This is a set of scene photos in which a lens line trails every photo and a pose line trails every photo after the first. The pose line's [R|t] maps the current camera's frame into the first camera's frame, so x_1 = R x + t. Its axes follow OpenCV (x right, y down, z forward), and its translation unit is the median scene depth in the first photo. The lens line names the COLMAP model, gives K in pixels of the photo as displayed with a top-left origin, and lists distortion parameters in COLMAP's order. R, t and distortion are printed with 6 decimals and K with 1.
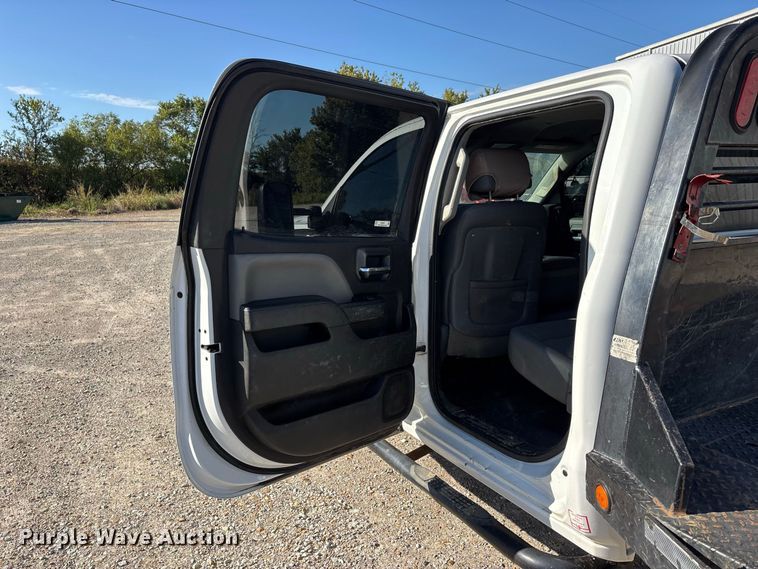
lens RADIAL K [[571.6, 0, 372.3], [0, 571.6, 289.7], [0, 0, 1]] dist [0.033046, -0.035832]
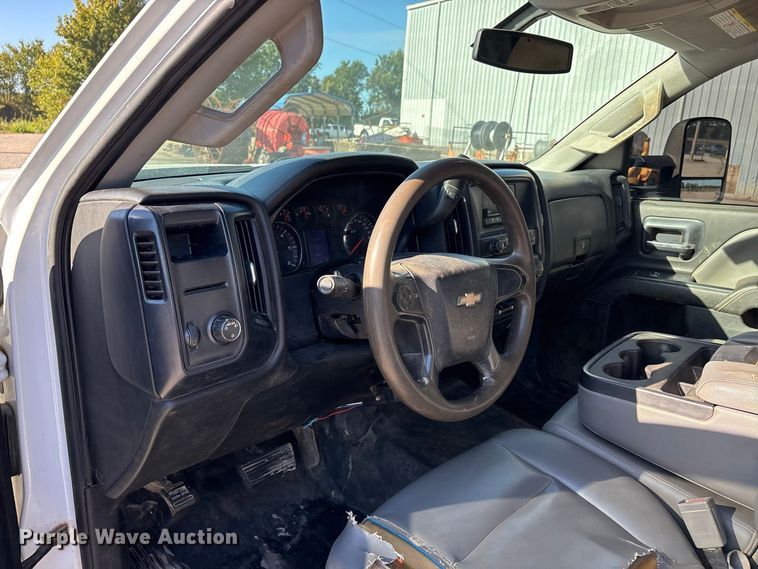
lens RADIAL K [[567.8, 0, 389.3], [0, 567.8, 278.9], [0, 0, 1]] dist [0.026798, -0.032602]
pose [[0.919143, -0.030839, 0.392715, -0.015535], [-0.000053, 0.996921, 0.078408, -0.094623], [-0.393924, -0.072089, 0.916312, 0.616577]]
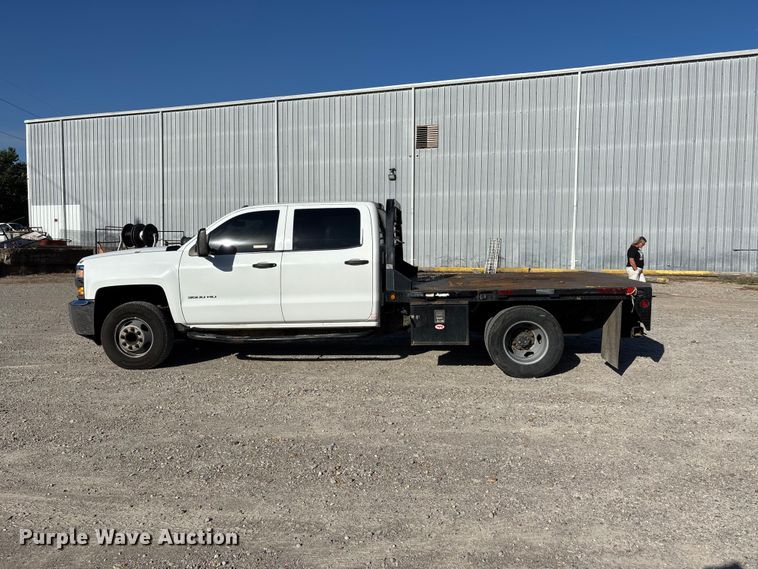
lens RADIAL K [[562.6, 0, 389.7], [0, 562.6, 280.2], [0, 0, 1]] dist [0.044972, -0.010750]
pose [[0.514358, -0.044845, 0.856402, -1.020562], [0.142809, 0.989167, -0.033974, 0.108152], [-0.845601, 0.139777, 0.515190, -0.398033]]
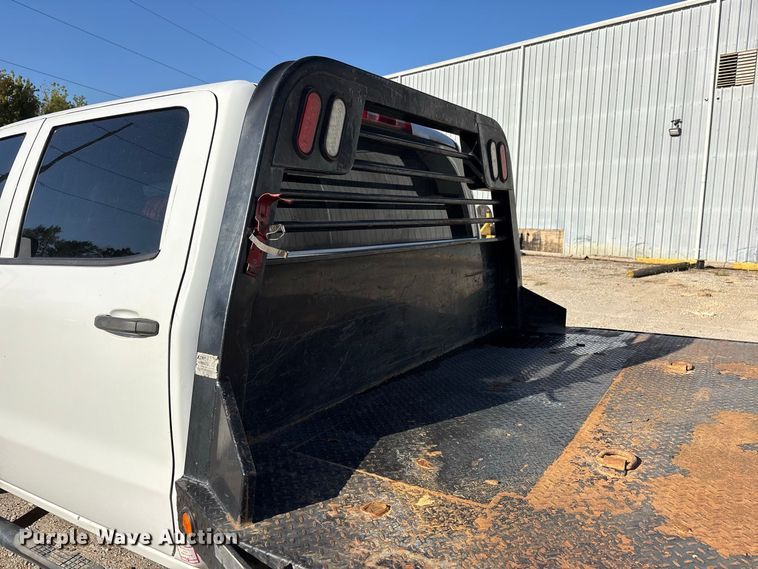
lens RADIAL K [[571.6, 0, 379.4], [0, 571.6, 287.9], [0, 0, 1]] dist [0.033046, -0.035832]
pose [[0.859816, -0.035383, 0.509376, 0.059329], [0.061923, 0.997459, -0.035236, 0.006916], [-0.506835, 0.061838, 0.859822, -0.000869]]
